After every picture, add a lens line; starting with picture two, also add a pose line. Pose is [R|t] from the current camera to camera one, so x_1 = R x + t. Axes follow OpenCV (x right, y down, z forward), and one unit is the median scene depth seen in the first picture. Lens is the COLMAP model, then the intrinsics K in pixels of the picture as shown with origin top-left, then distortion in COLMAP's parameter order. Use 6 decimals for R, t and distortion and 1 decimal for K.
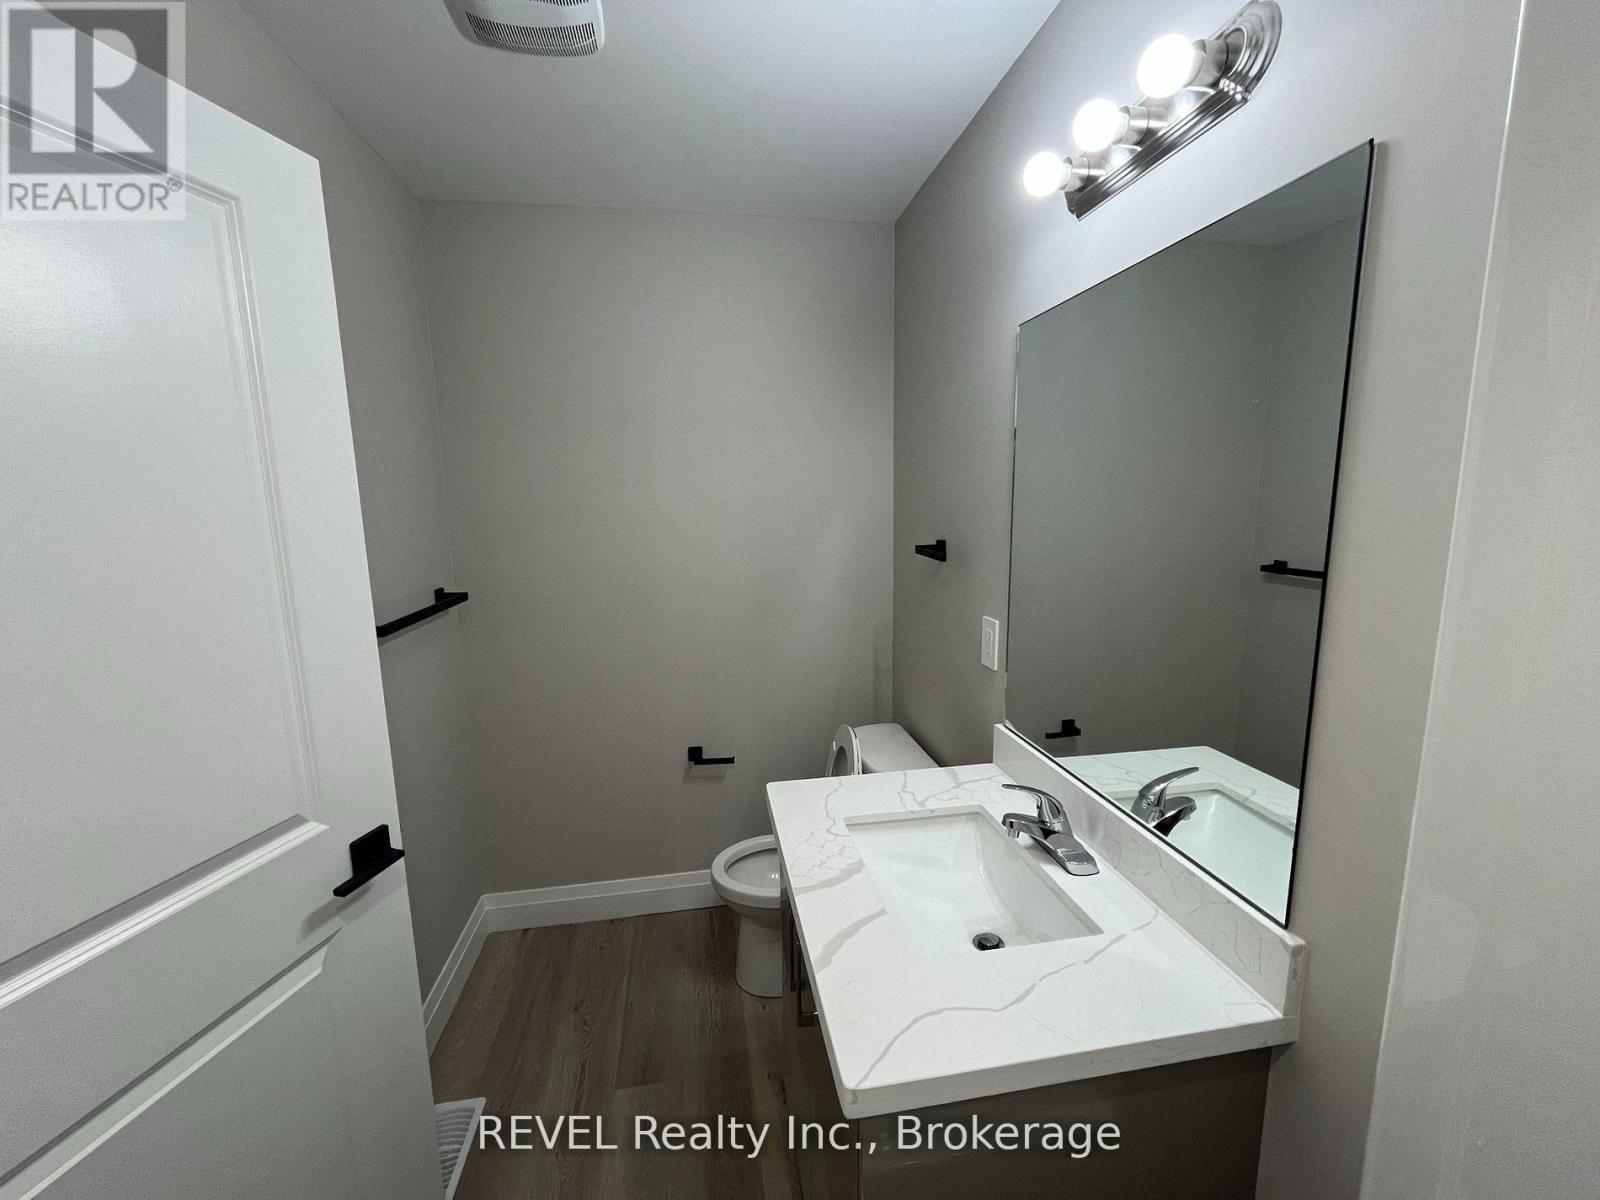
lens RADIAL K [[648.4, 0, 798.7], [0, 648.4, 598.6], [0, 0, 1]] dist [-0.000168, 0.000010]
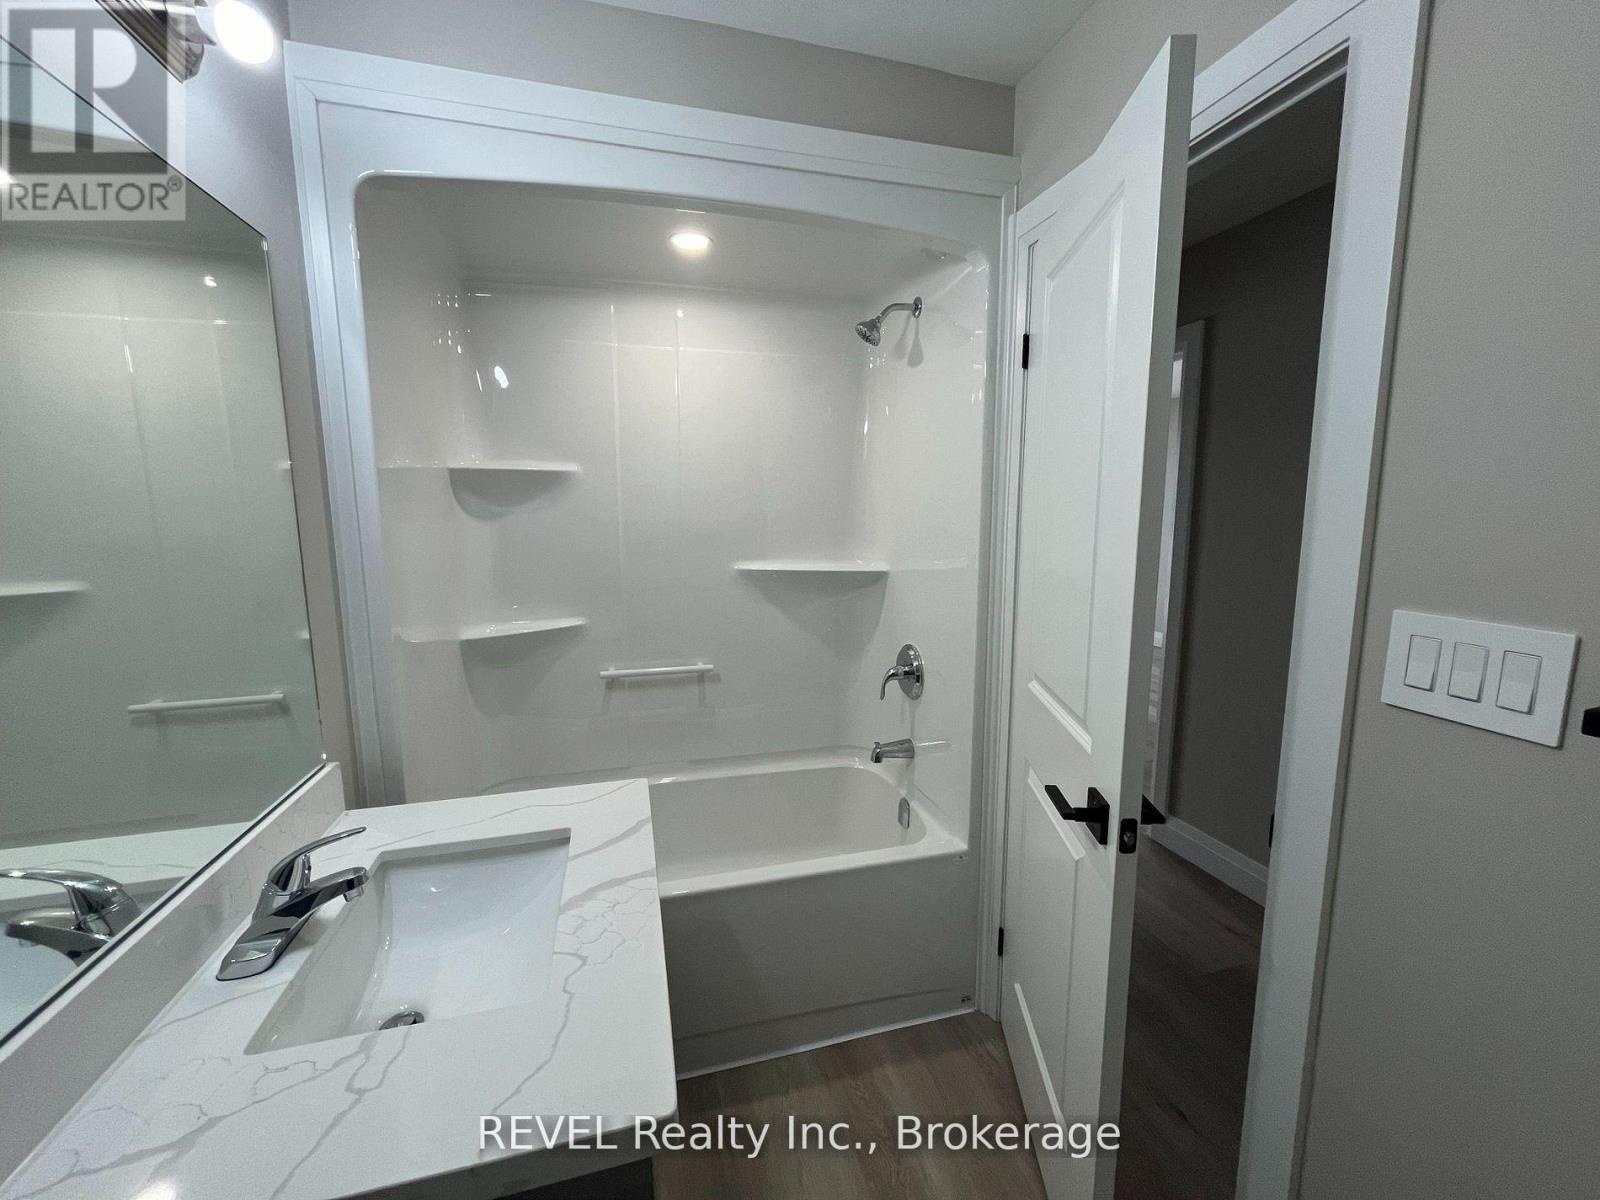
lens RADIAL K [[648.4, 0, 802.2], [0, 648.4, 599.7], [0, 0, 1]] dist [-0.000168, 0.000010]
pose [[-0.994498, 0.035222, -0.098655, -0.134182], [0.004310, 0.954737, 0.297422, -0.196299], [0.104665, 0.295360, -0.949635, 1.728617]]
